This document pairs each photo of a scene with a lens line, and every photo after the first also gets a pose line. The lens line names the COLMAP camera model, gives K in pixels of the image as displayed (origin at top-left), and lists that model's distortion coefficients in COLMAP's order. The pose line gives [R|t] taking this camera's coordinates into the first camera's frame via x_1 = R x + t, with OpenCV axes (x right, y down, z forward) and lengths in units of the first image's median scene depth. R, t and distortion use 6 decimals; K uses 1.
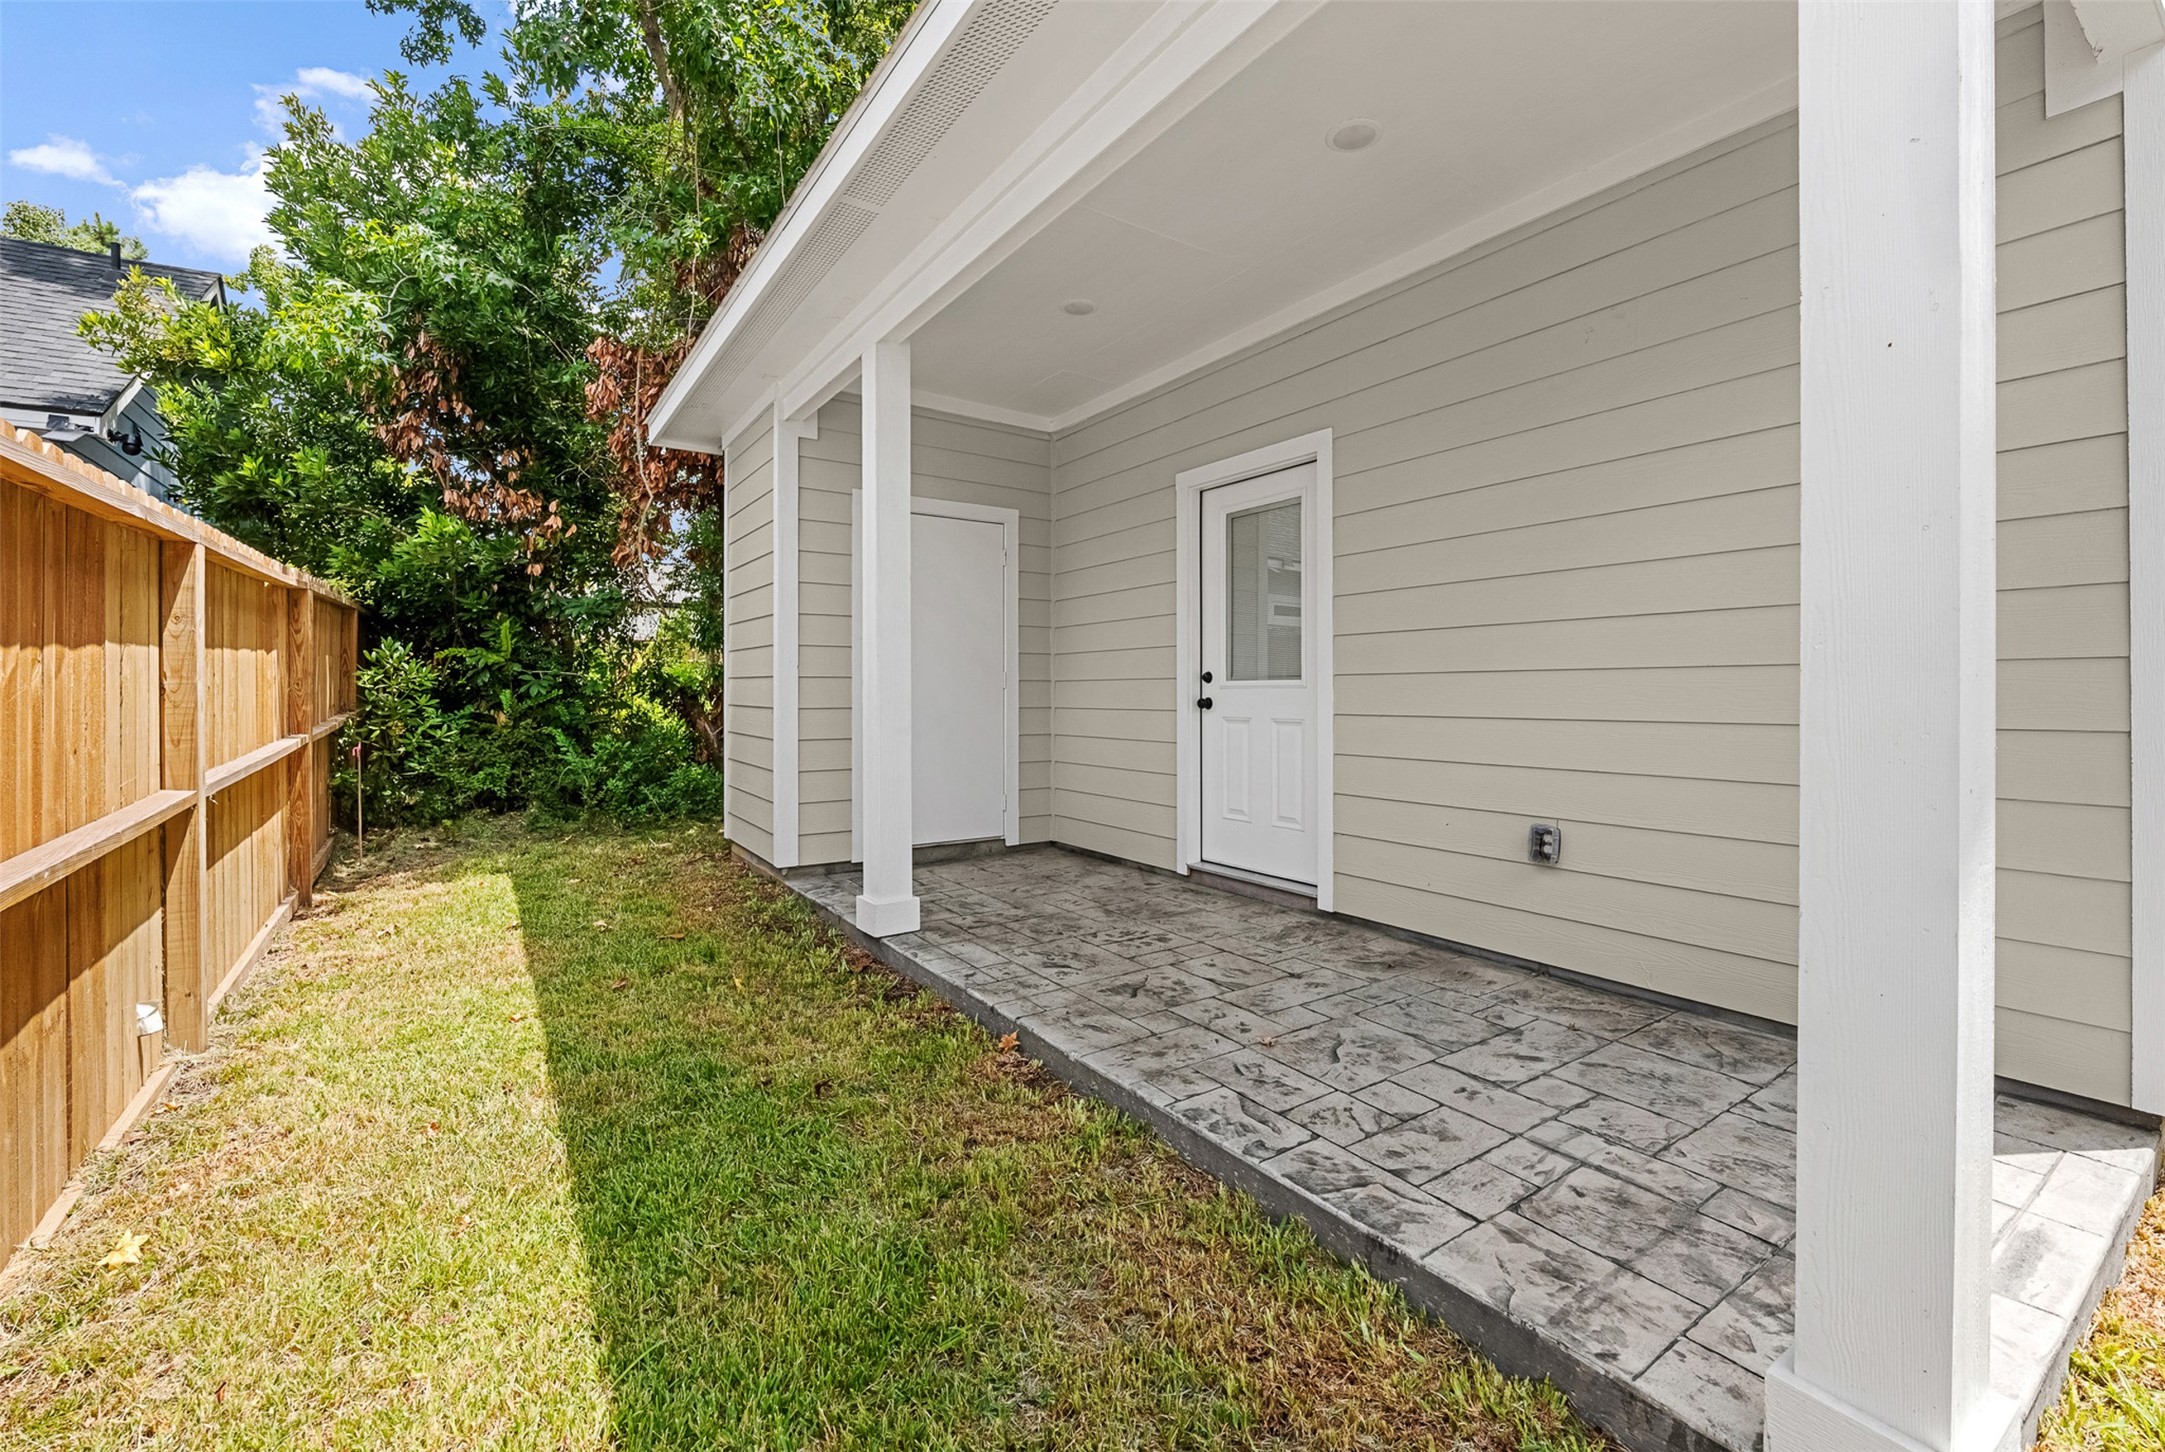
lens RADIAL K [[895.8, 0, 1138.8], [0, 895.8, 687.3], [0, 0, 1]] dist [-0.017228, 0.001581]
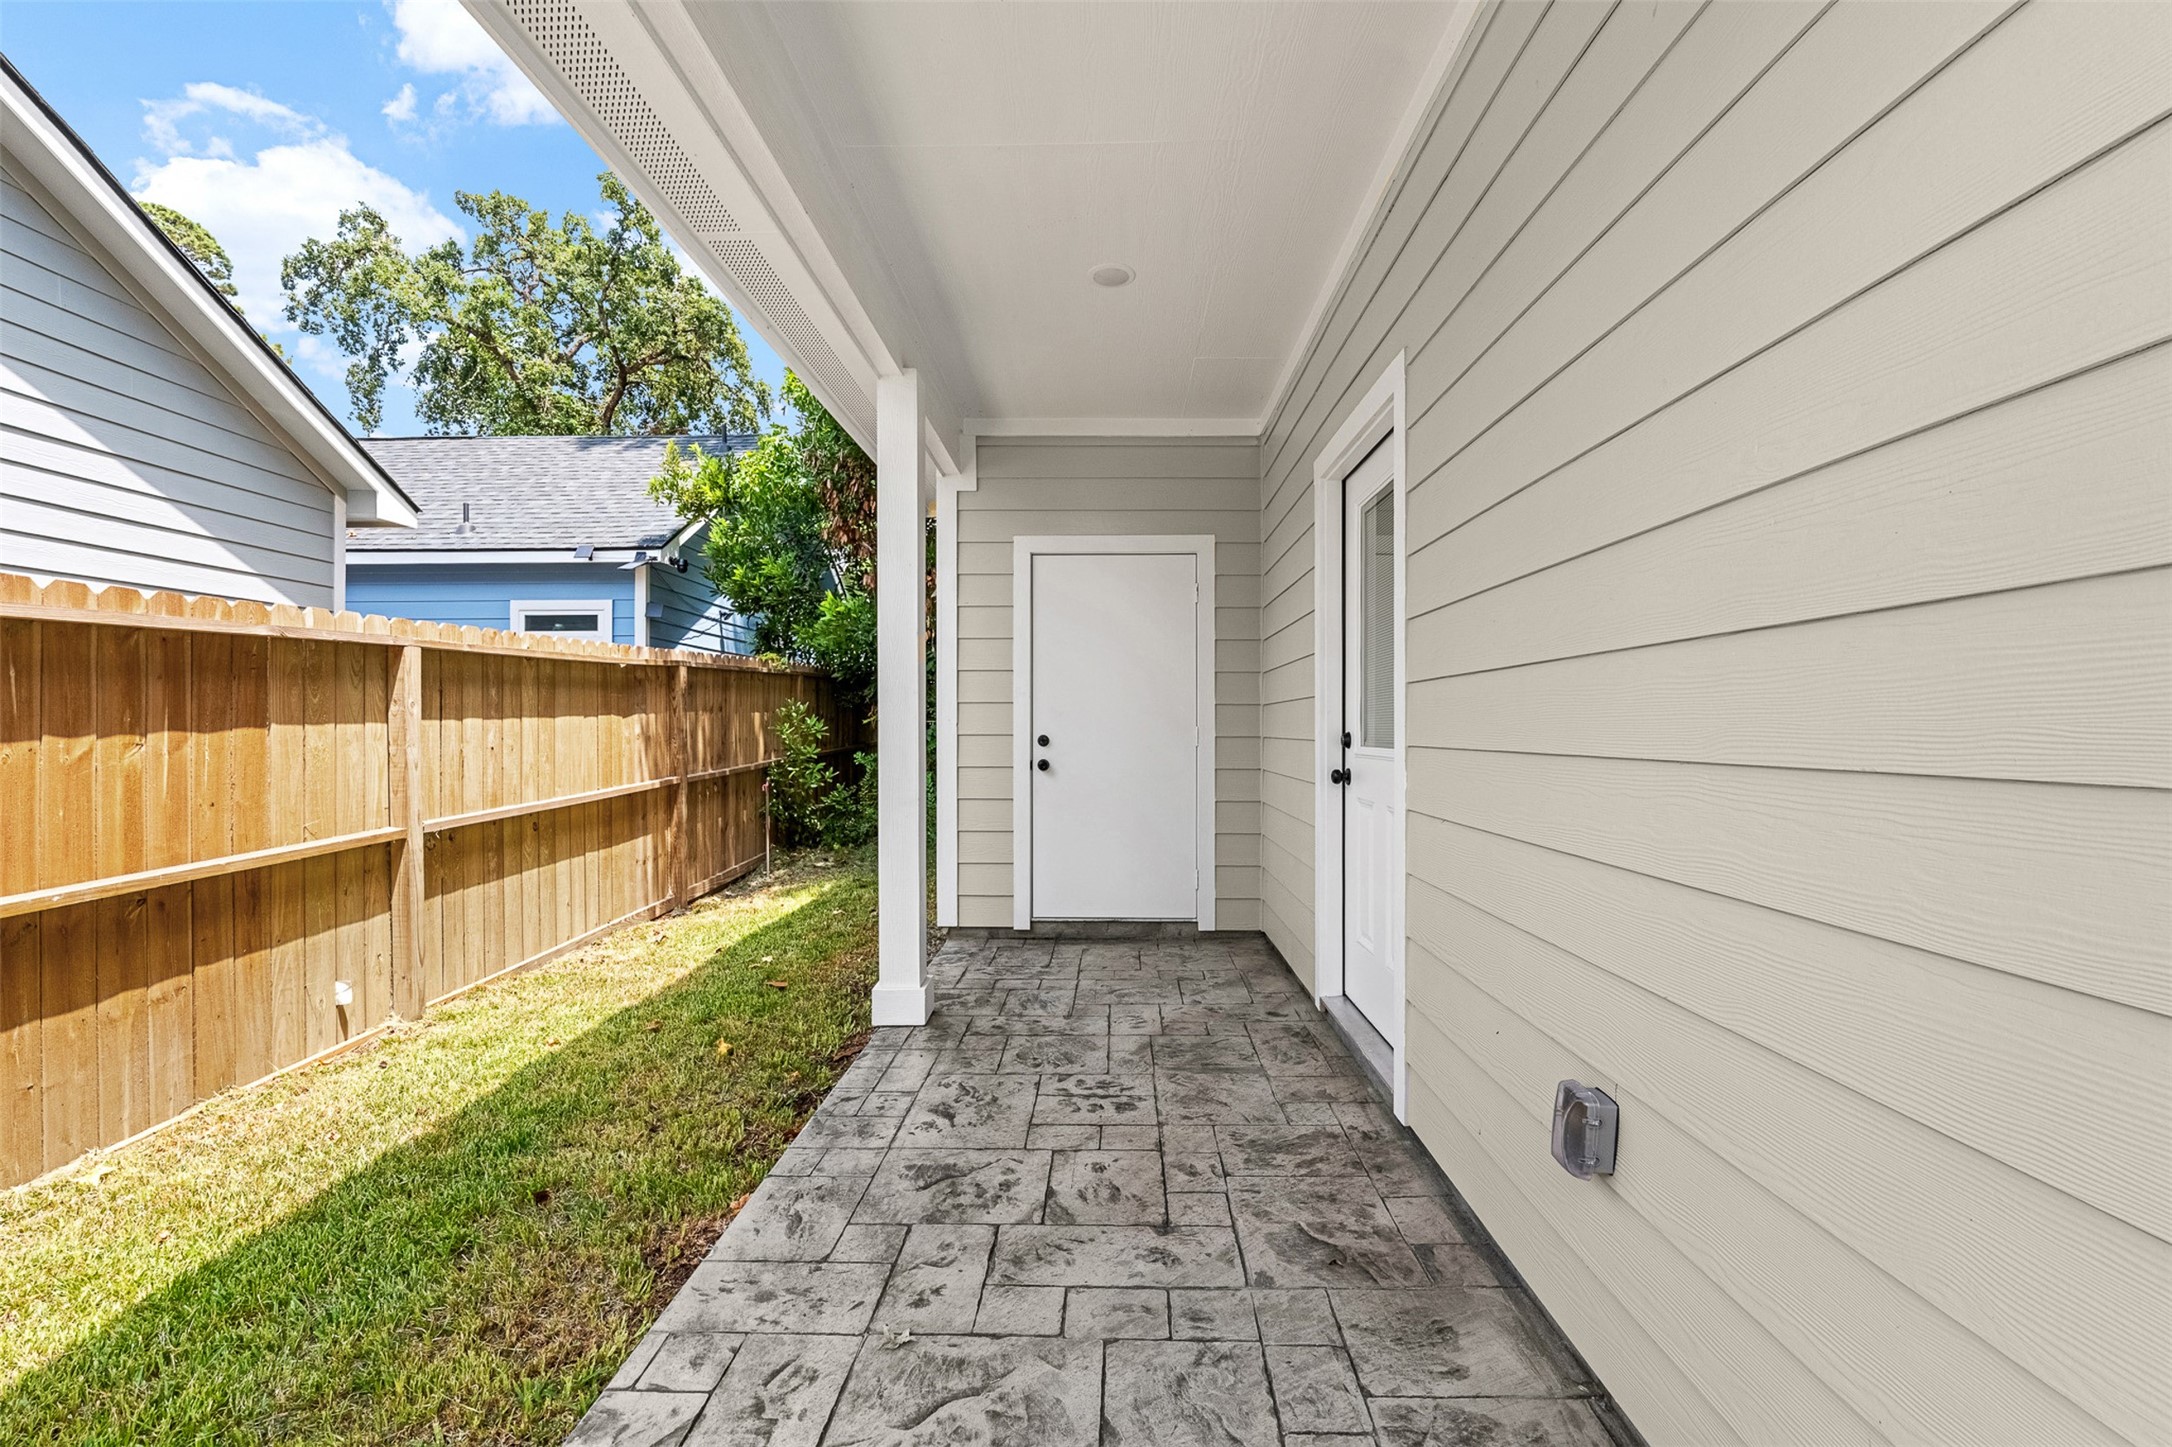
lens RADIAL K [[898.7, 0, 1091.5], [0, 898.7, 731.6], [0, 0, 1]] dist [-0.017228, 0.001581]
pose [[0.801534, 0.004205, -0.597934, 0.524157], [0.001098, 0.999963, 0.008503, -0.037670], [0.597948, -0.007472, 0.801500, 0.469442]]
